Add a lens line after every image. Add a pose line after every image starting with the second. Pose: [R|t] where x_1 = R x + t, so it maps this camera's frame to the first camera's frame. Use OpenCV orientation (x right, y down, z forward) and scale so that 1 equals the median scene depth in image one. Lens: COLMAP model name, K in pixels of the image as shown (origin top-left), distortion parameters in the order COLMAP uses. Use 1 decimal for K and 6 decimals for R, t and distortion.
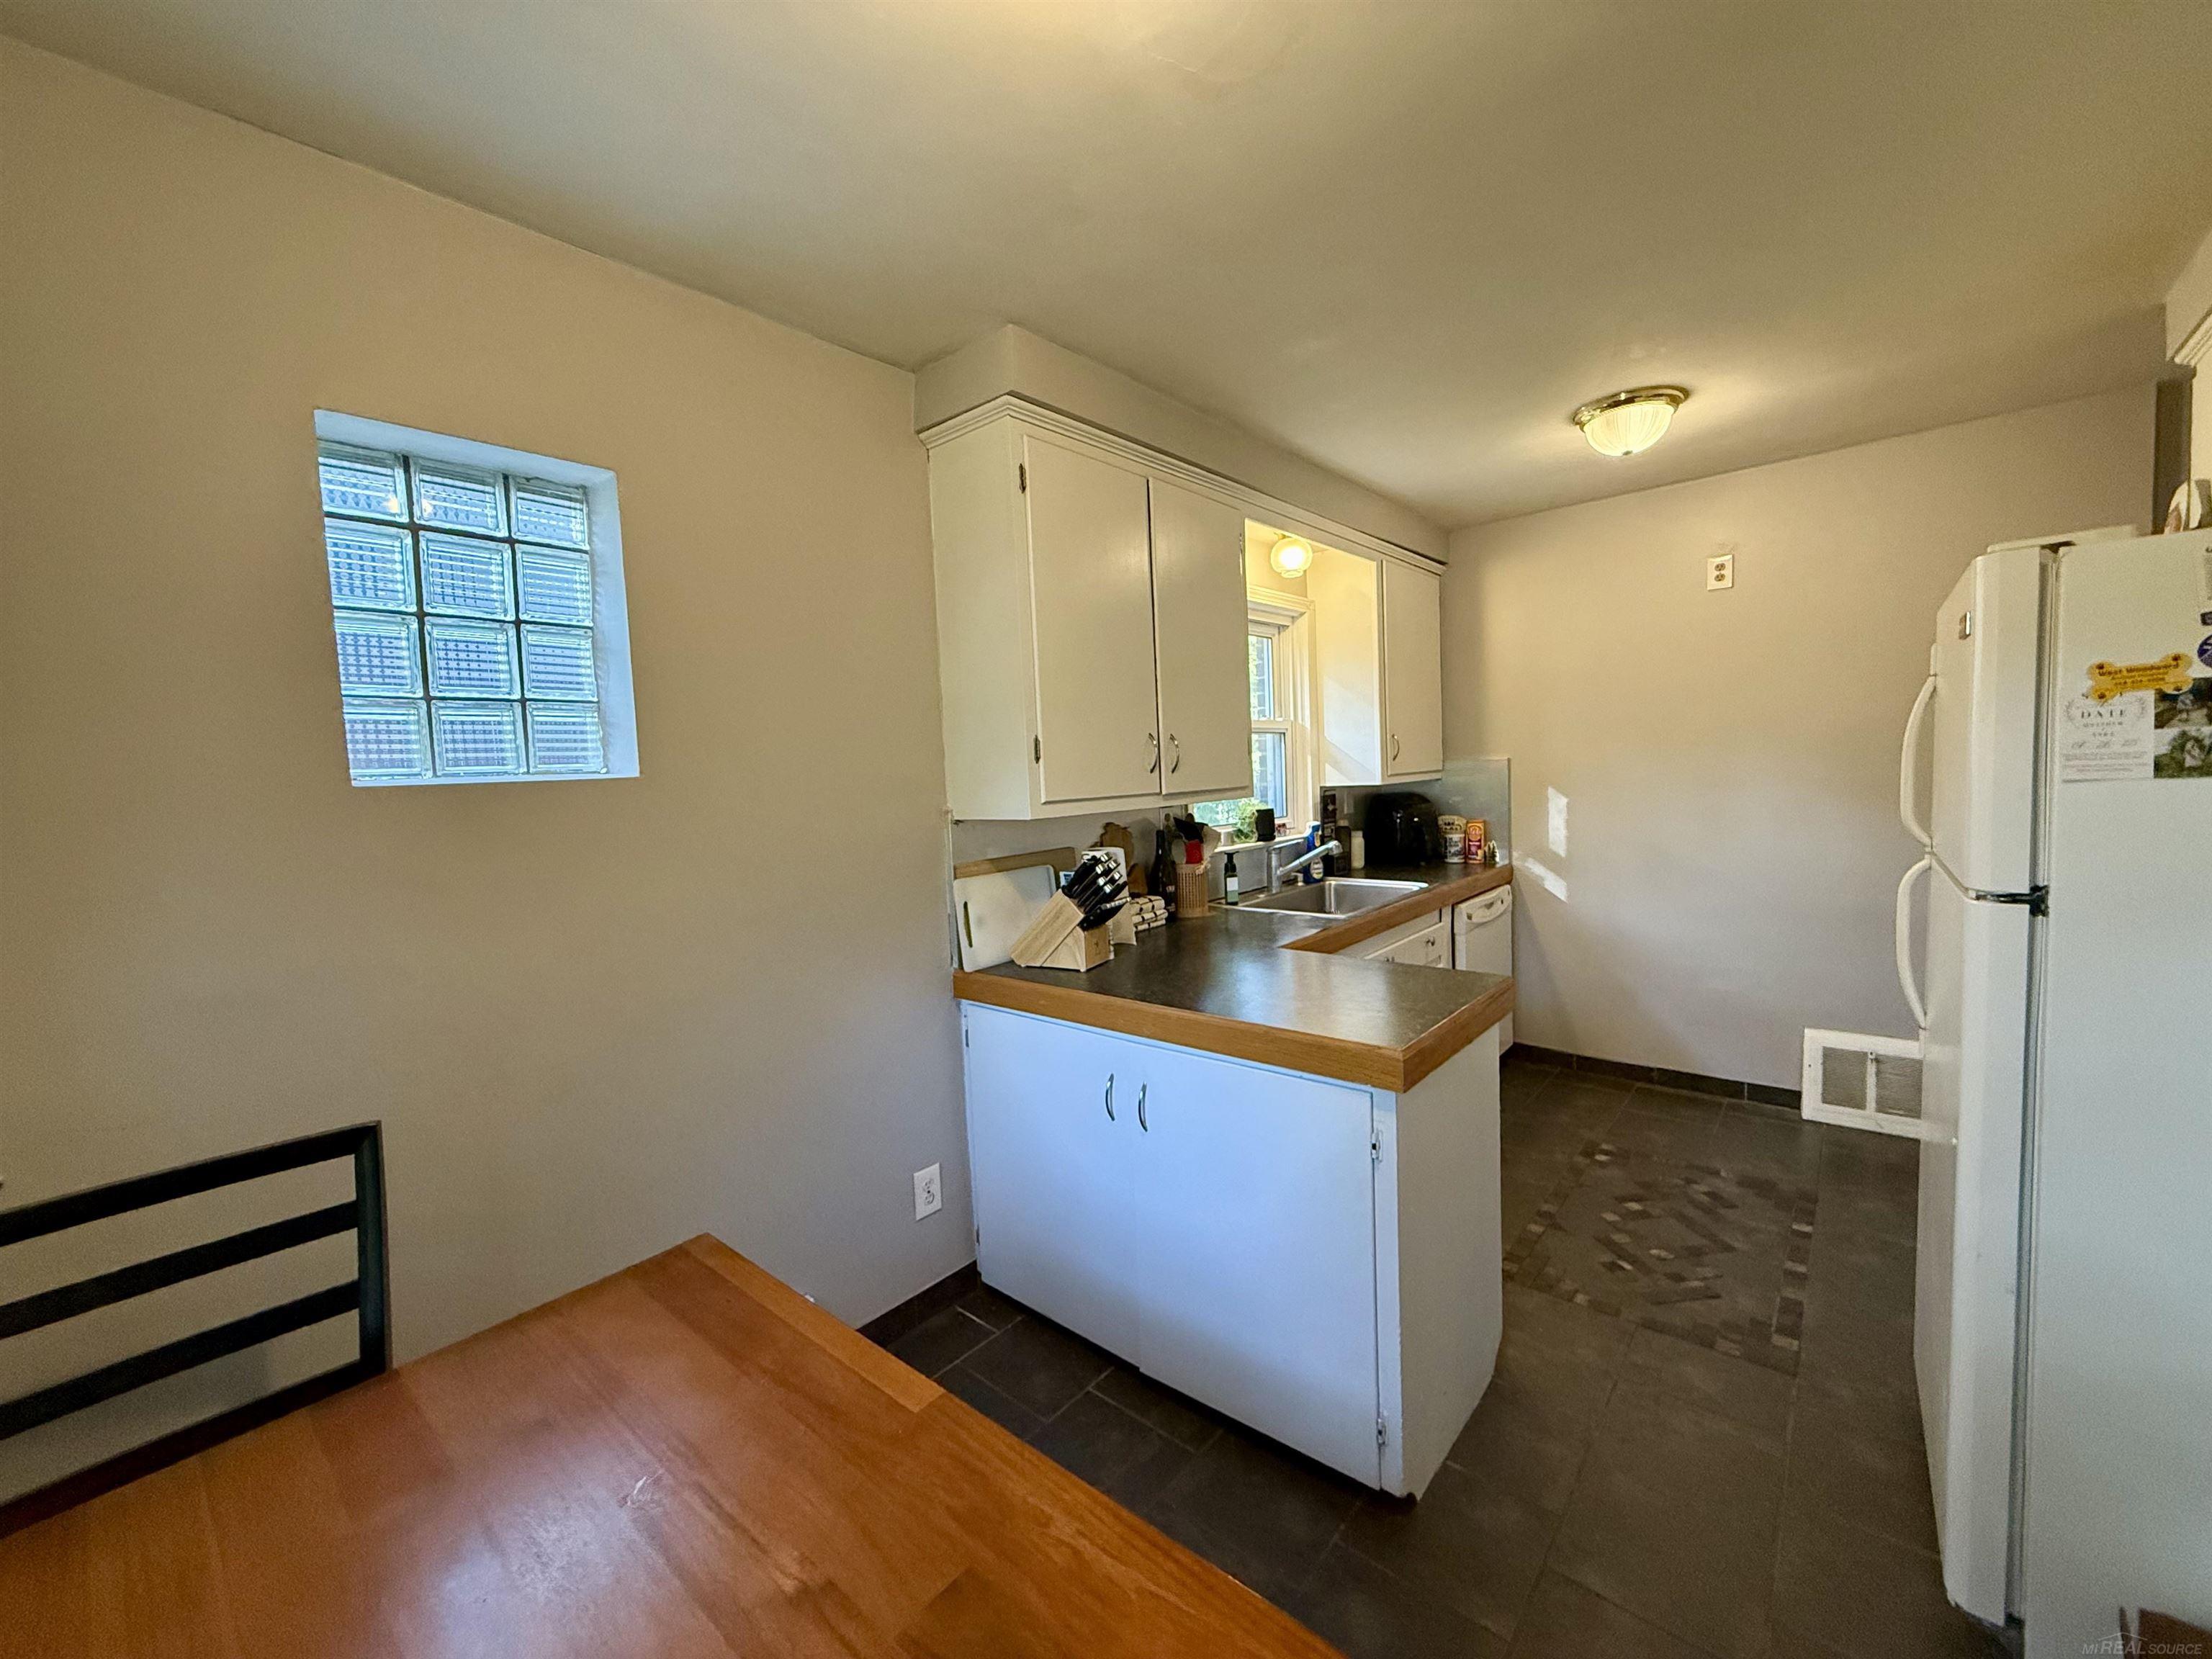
lens RADIAL K [[880.6, 0, 1101.3], [0, 880.6, 827.0], [0, 0, 1]] dist [0.000805, -0.000198]
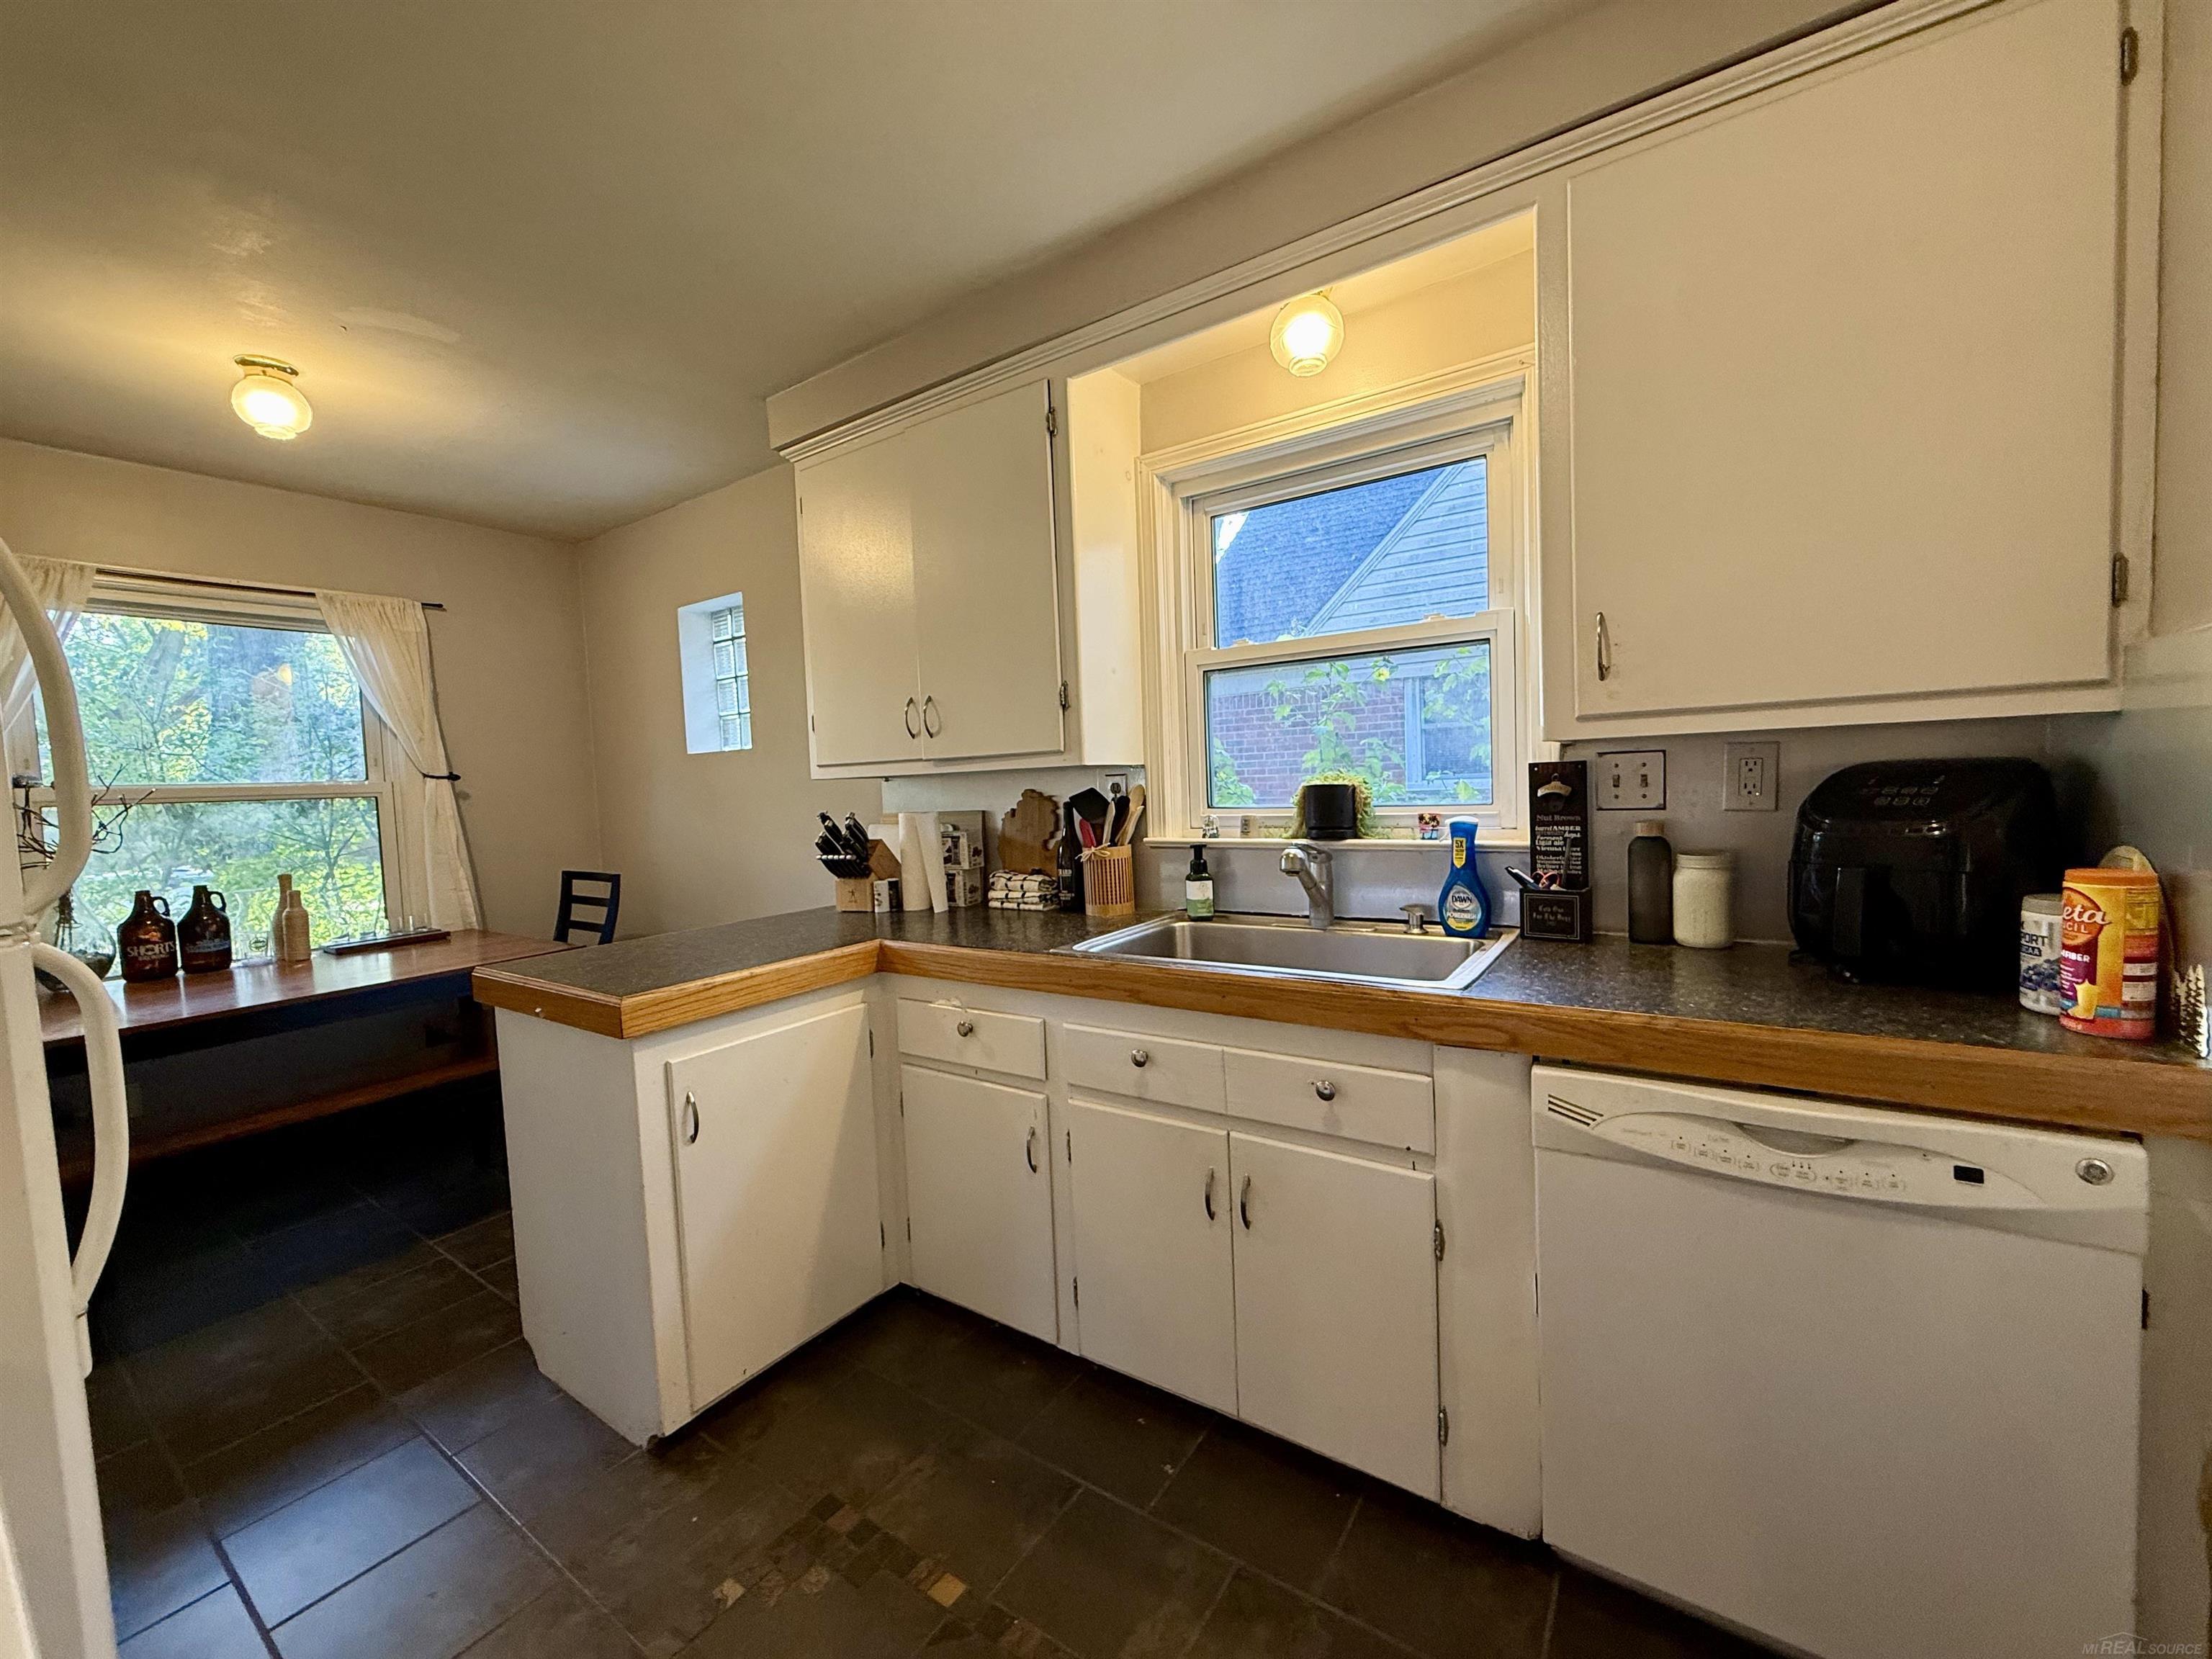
lens RADIAL K [[880.6, 0, 1098.0], [0, 880.6, 829.2], [0, 0, 1]] dist [0.000805, -0.000198]
pose [[0.108364, 0.093542, -0.989701, 0.910870], [-0.028331, 0.995449, 0.090983, -0.048129], [0.993707, 0.018180, 0.110521, 0.946191]]
